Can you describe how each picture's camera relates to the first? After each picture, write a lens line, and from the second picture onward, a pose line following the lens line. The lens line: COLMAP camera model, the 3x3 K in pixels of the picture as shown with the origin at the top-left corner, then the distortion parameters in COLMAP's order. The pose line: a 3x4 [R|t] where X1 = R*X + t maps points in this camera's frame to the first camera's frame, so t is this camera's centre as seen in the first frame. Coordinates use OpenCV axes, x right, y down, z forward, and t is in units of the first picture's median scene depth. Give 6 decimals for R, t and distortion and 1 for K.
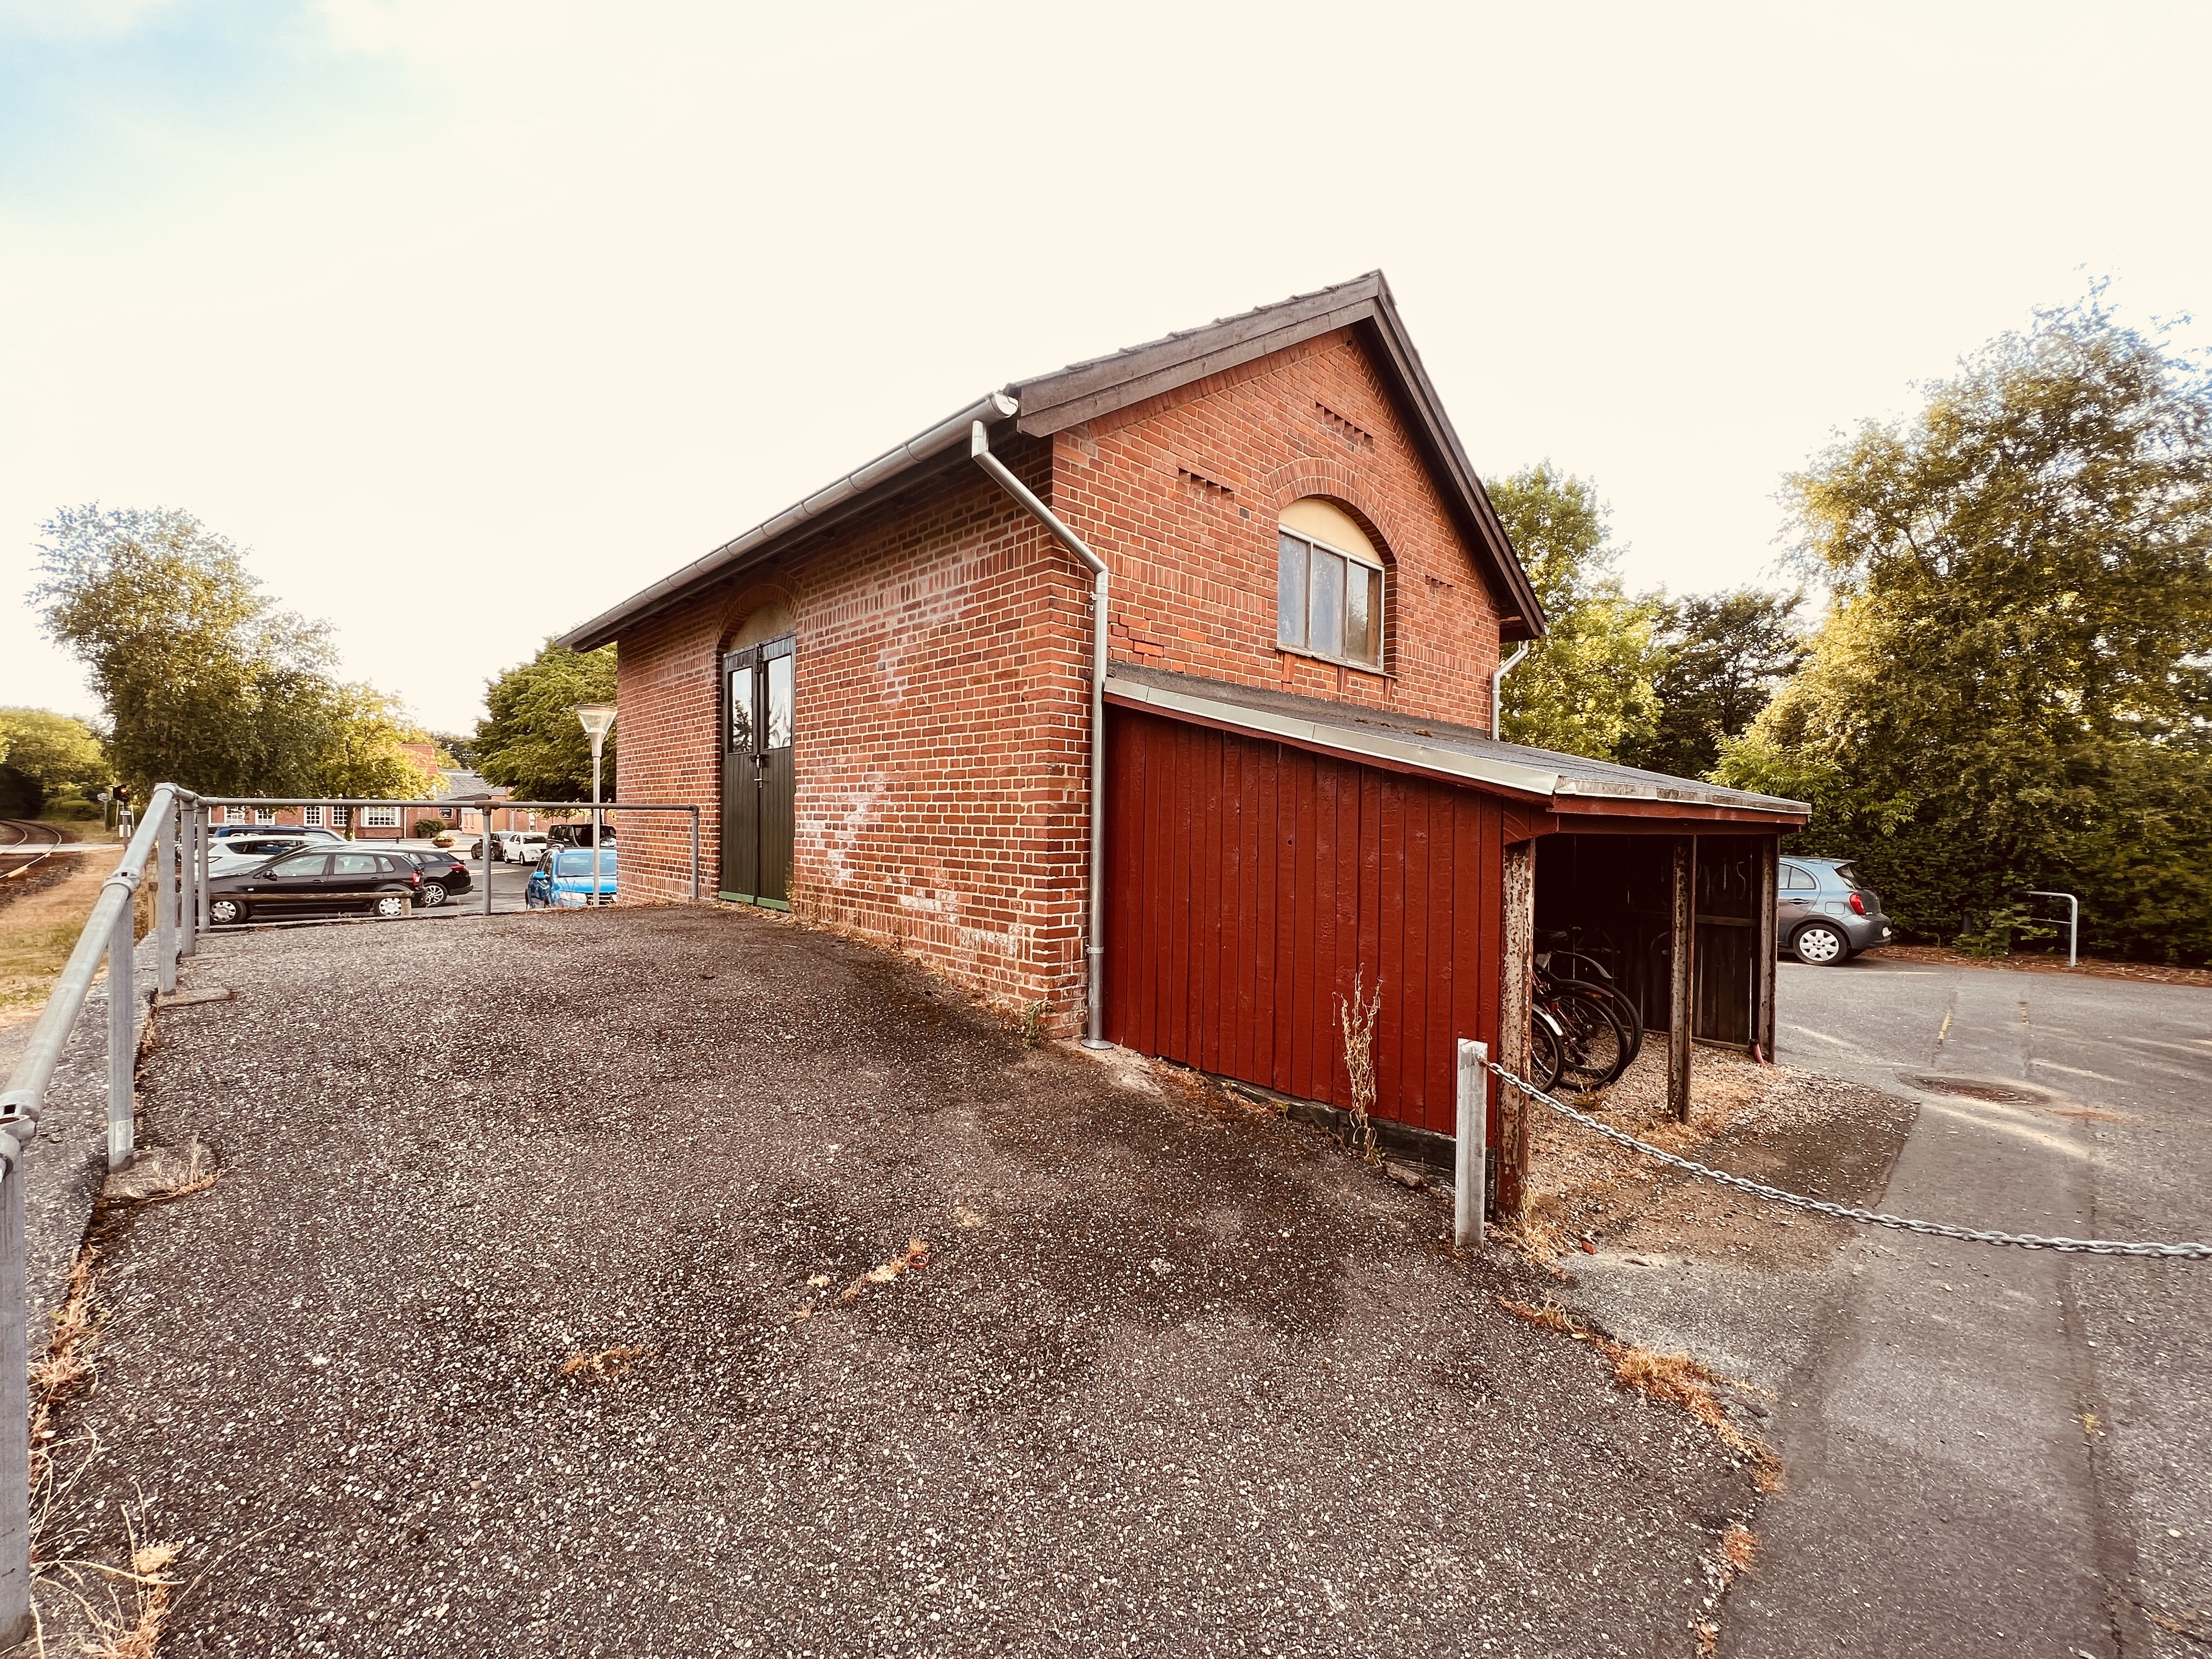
lens RADIAL K [[890.5, 0, 1105.4], [0, 890.5, 825.5], [0, 0, 1]] dist [-0.006183, 0.001813]
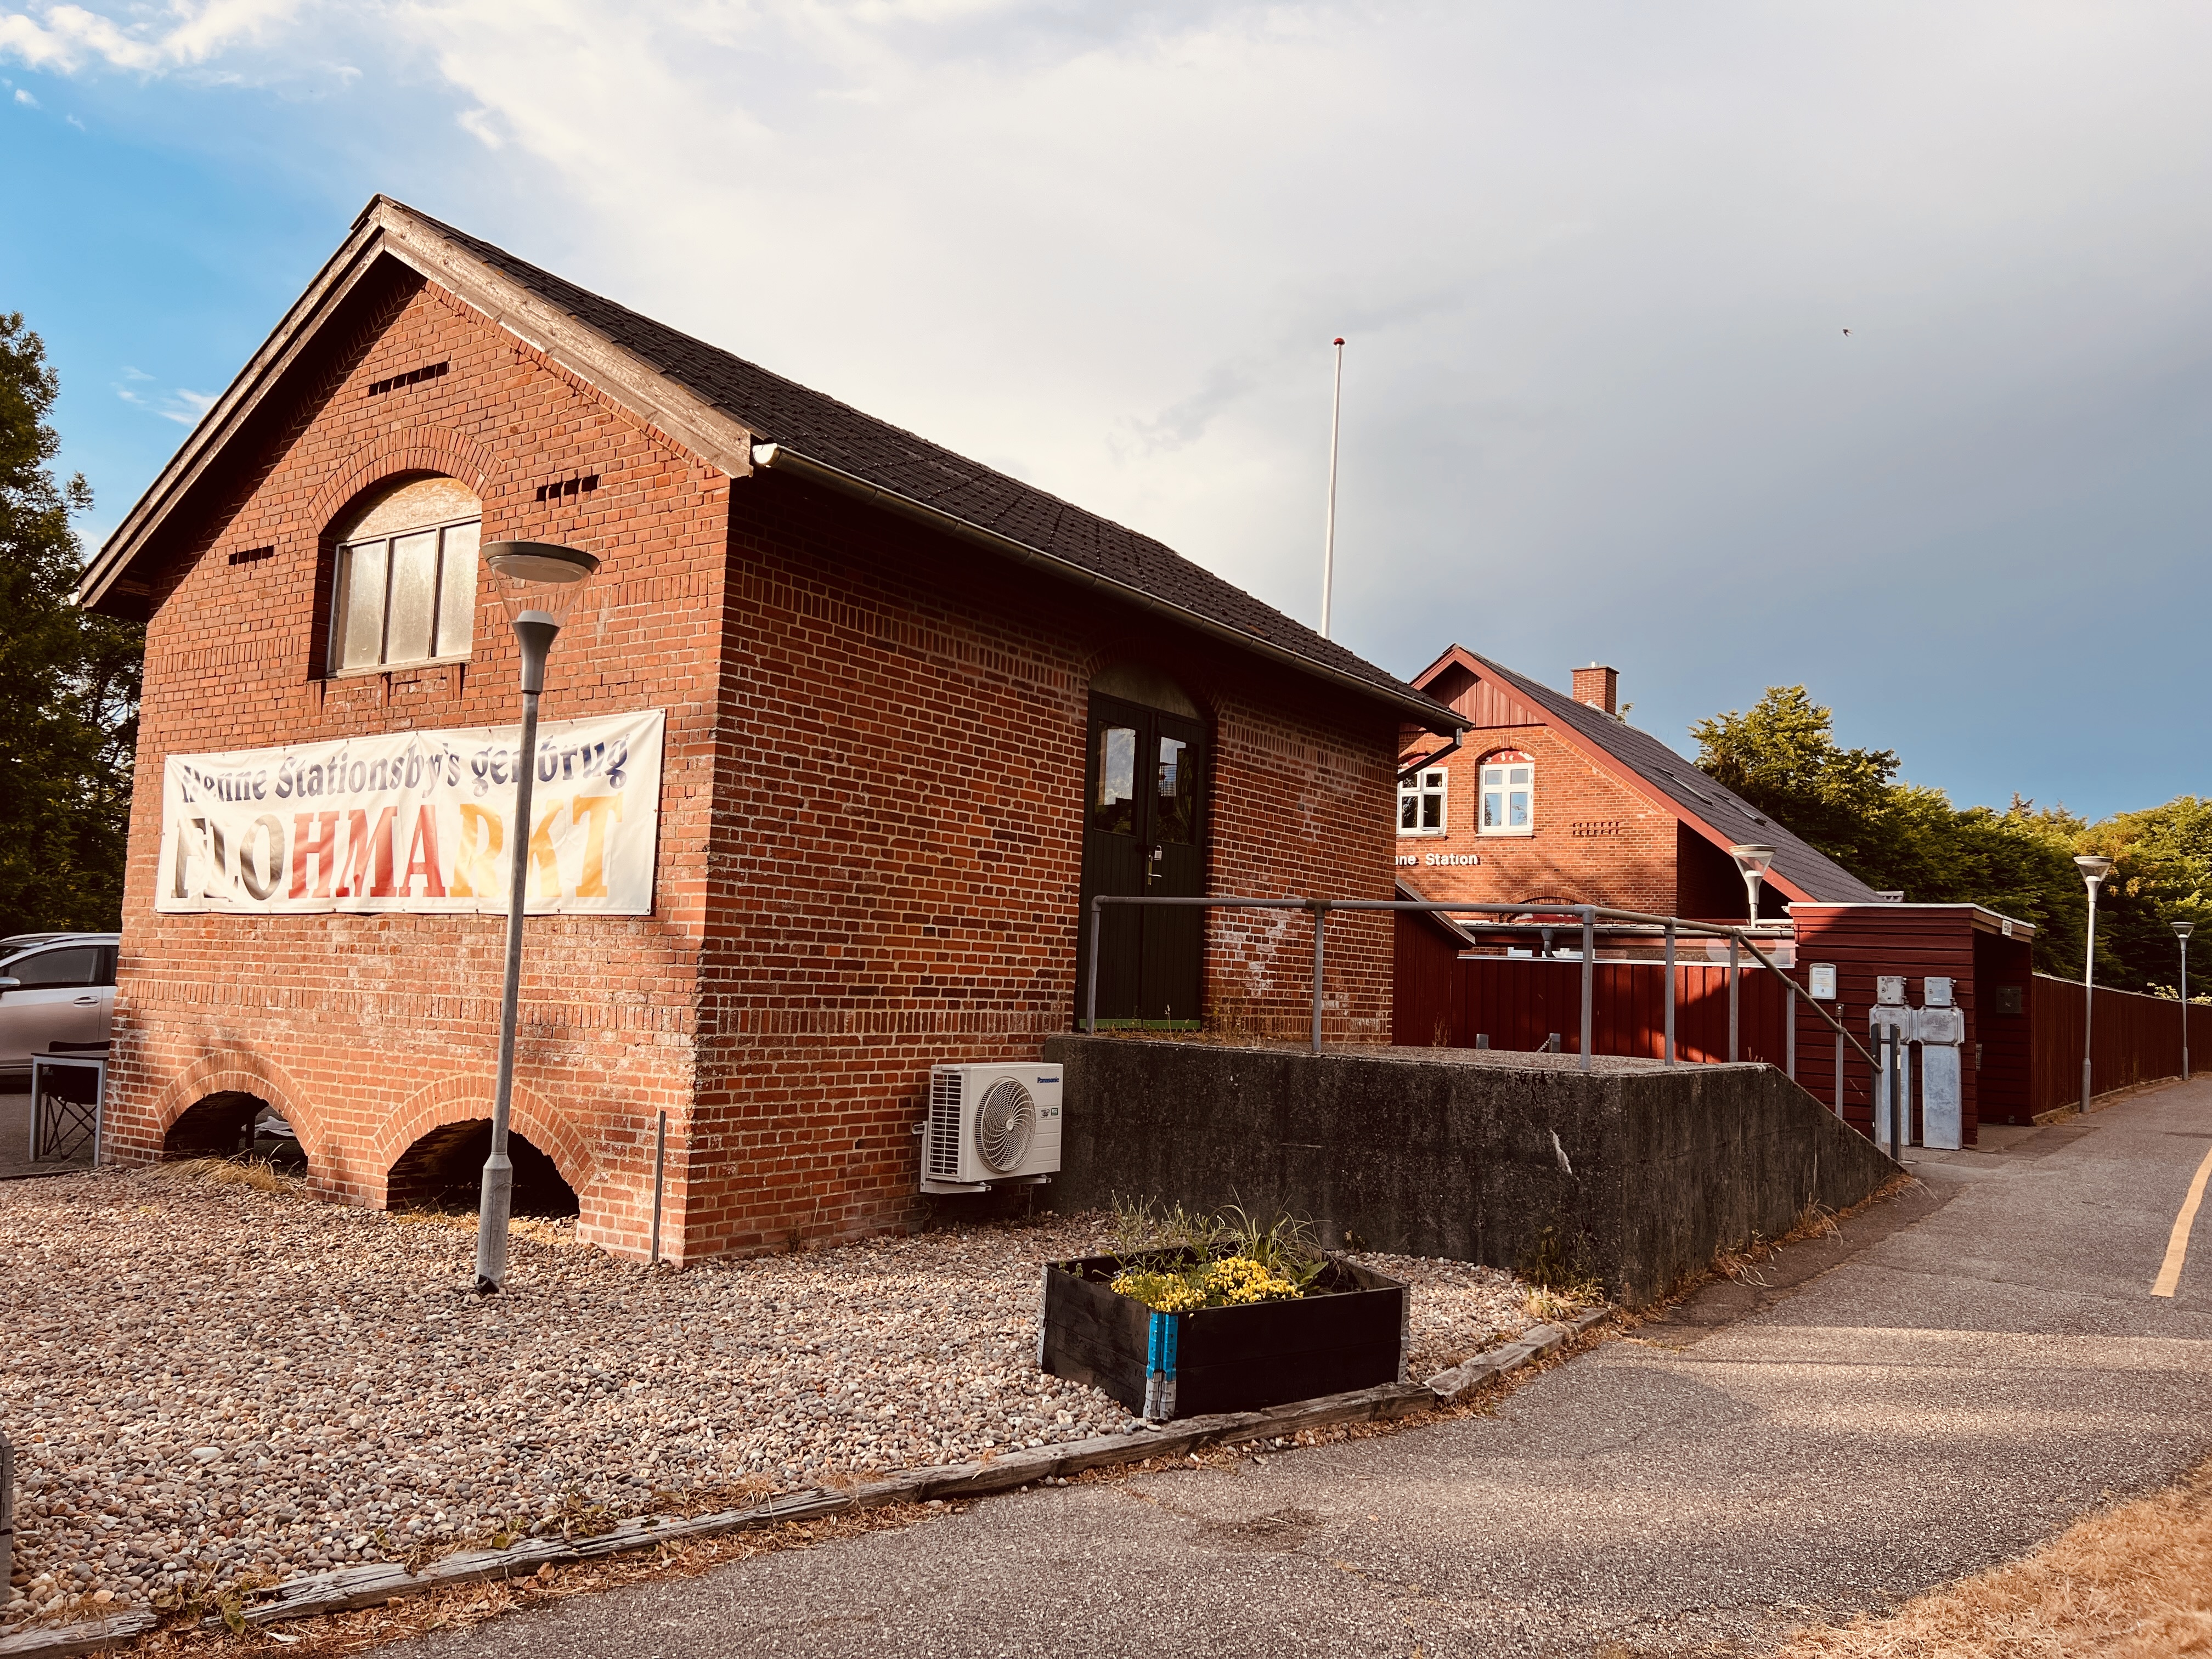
lens RADIAL K [[1667.1, 0, 1107.8], [0, 1667.1, 829.9], [0, 0, 1]] dist [0.059790, -0.076176]
pose [[-0.199007, 0.069978, 0.977497, -1.105358], [-0.042069, 0.995918, -0.079862, 0.018589], [-0.979095, -0.057015, -0.195250, 0.785798]]
